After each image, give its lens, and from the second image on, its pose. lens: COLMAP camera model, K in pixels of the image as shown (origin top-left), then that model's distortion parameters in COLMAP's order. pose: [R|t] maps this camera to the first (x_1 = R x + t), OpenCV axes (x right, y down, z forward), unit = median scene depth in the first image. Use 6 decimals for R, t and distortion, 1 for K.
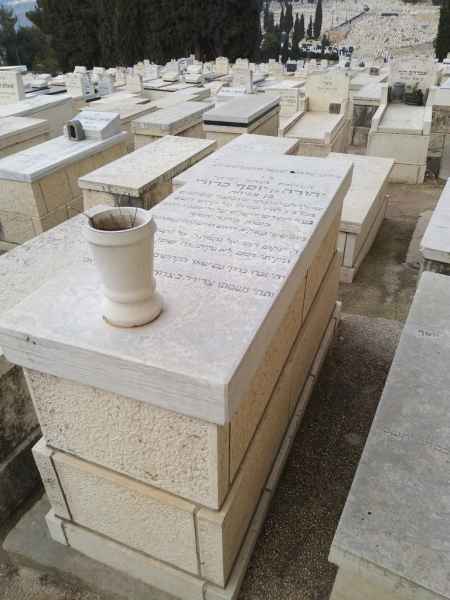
lens RADIAL K [[479.8, 0, 227.1], [0, 479.8, 298.0], [0, 0, 1]] dist [-0.000028, -0.021824]
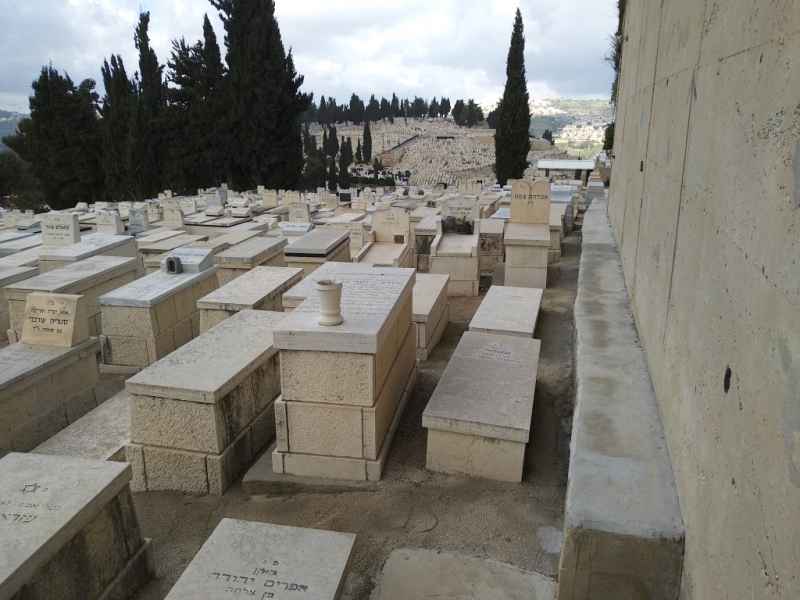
lens RADIAL K [[639.7, 0, 400.0], [0, 639.7, 302.2], [0, 0, 1]] dist [-0.000028, -0.021824]
pose [[0.977134, -0.053130, 0.205877, -0.086692], [0.107878, 0.958275, -0.264711, 0.139083], [-0.183223, 0.280867, 0.942095, -0.358287]]
